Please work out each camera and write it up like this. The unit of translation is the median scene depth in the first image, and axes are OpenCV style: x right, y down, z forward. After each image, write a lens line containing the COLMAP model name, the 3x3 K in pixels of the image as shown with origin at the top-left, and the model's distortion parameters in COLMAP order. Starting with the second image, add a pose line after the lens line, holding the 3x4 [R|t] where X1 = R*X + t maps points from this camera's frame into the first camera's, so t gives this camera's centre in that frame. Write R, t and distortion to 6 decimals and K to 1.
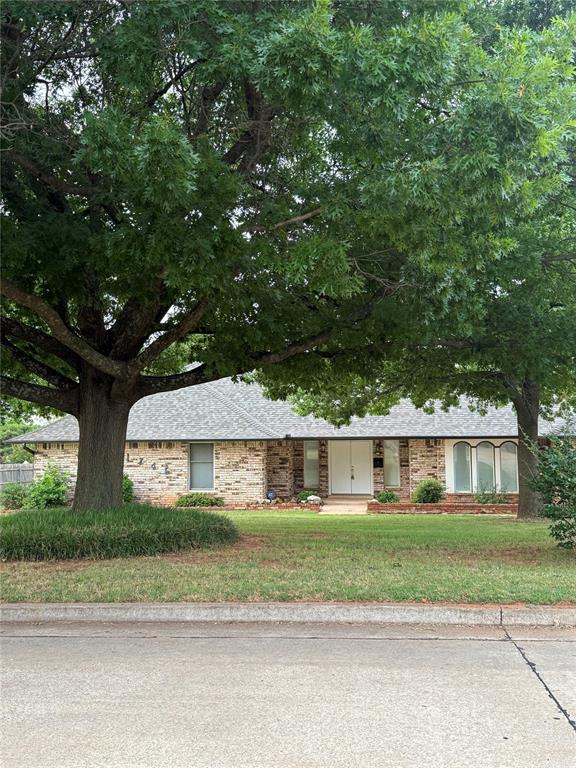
lens RADIAL K [[814.7, 0, 288.3], [0, 814.7, 383.2], [0, 0, 1]] dist [0.114750, 0.000000]
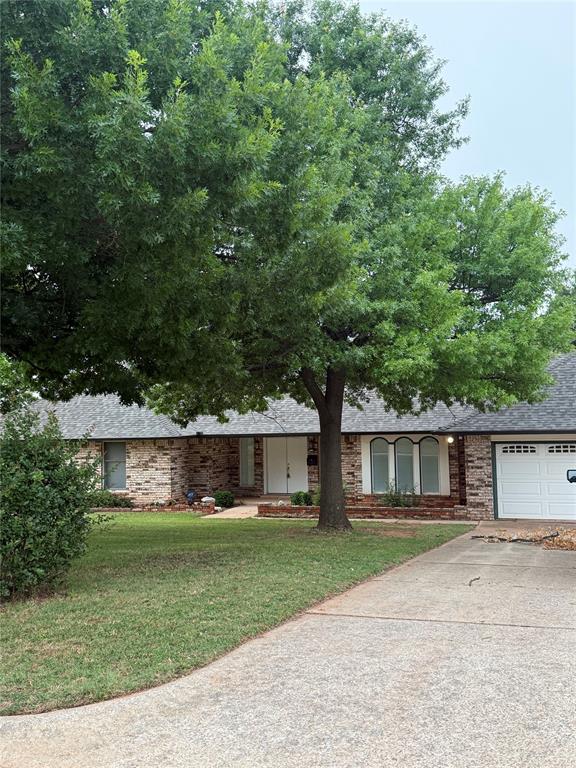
lens RADIAL K [[814.7, 0, 290.7], [0, 814.7, 381.1], [0, 0, 1]] dist [0.114750, 0.000000]
pose [[0.972623, -0.025100, -0.231029, 0.328137], [0.028001, 0.999565, 0.009286, -0.002815], [0.230696, -0.015501, 0.972902, 0.094942]]
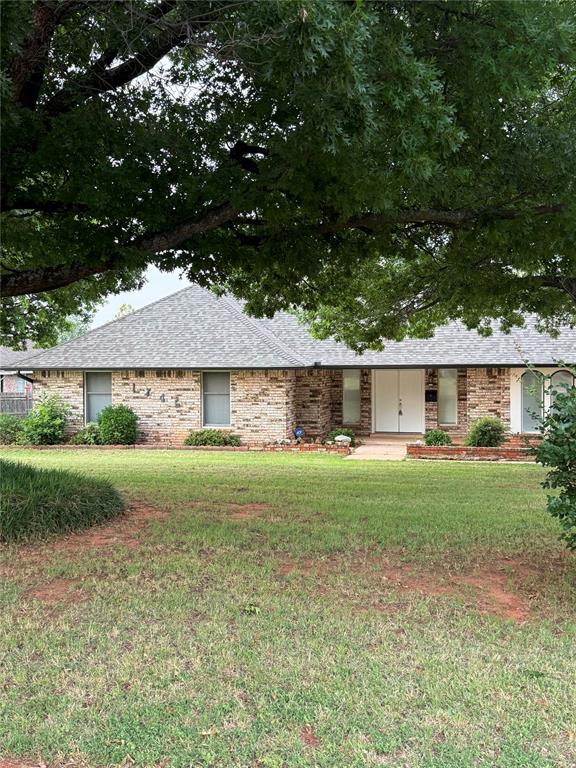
lens RADIAL K [[814.7, 0, 285.2], [0, 814.7, 383.6], [0, 0, 1]] dist [0.114750, 0.000000]
pose [[0.991623, 0.006035, -0.129026, 0.075544], [0.005520, 0.996015, 0.089011, 0.010342], [0.129049, -0.088977, 0.987638, 0.167677]]
